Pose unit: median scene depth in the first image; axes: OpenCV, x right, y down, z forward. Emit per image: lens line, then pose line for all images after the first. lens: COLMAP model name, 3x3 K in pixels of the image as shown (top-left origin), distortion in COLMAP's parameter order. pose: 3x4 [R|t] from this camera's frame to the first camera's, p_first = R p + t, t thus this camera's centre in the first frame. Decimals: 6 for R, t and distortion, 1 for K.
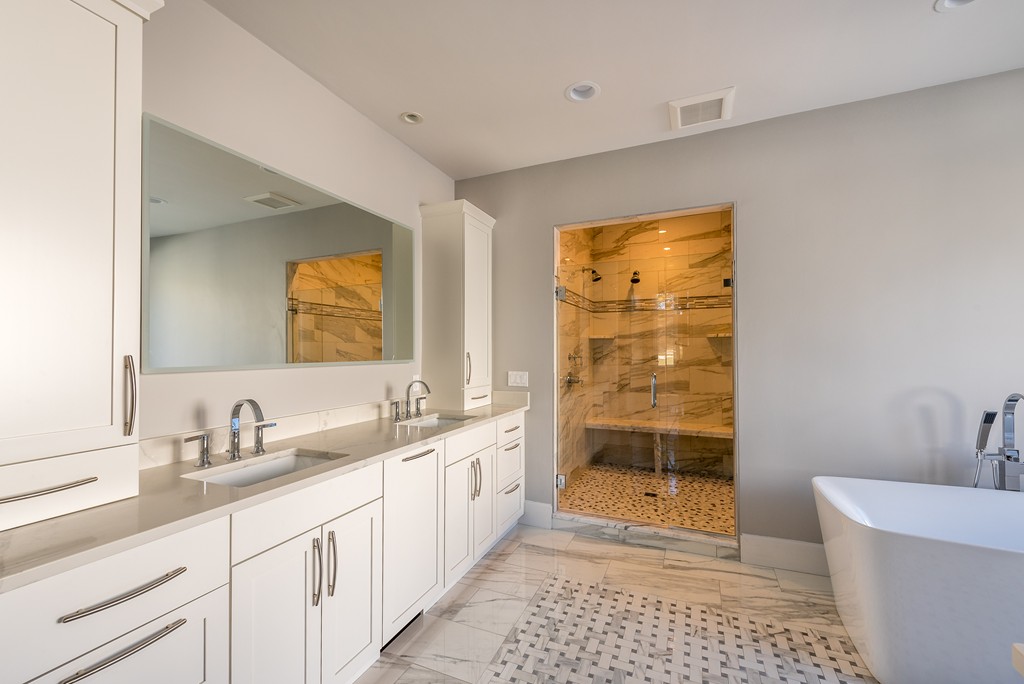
lens RADIAL K [[407.9, 0, 513.5], [0, 407.9, 344.9], [0, 0, 1]] dist [0.001969, -0.000896]
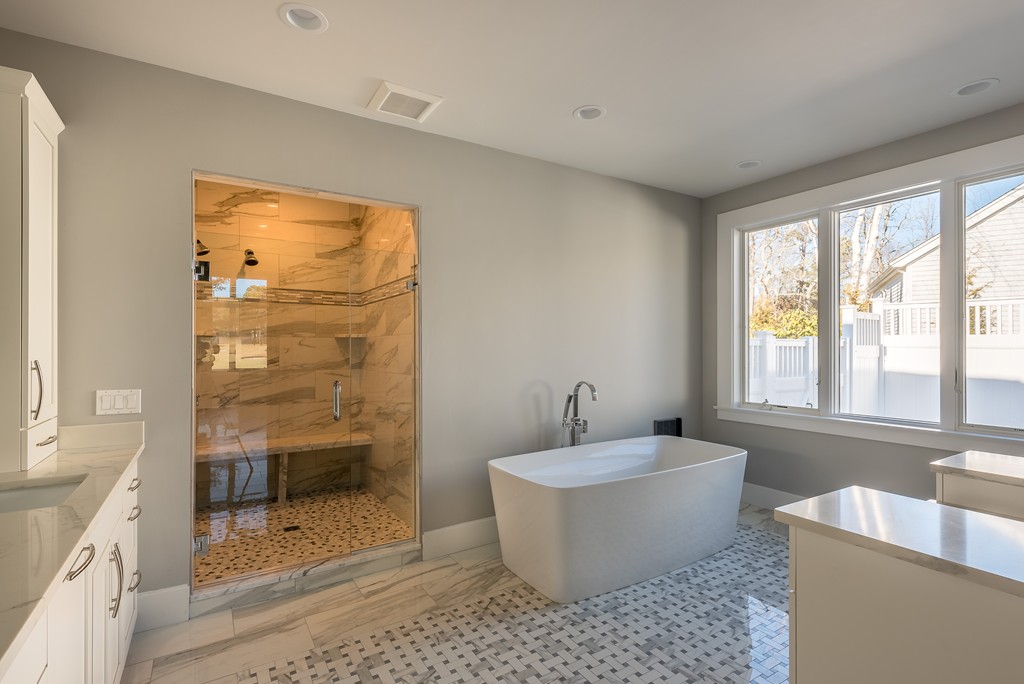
lens RADIAL K [[473.5, 0, 507.9], [0, 473.5, 346.5], [0, 0, 1]] dist [0.014197, -0.001230]
pose [[0.587209, 0.005058, 0.809420, -0.249261], [-0.011102, 0.999937, 0.001806, -0.007429], [-0.809359, -0.010047, 0.587228, 0.120695]]
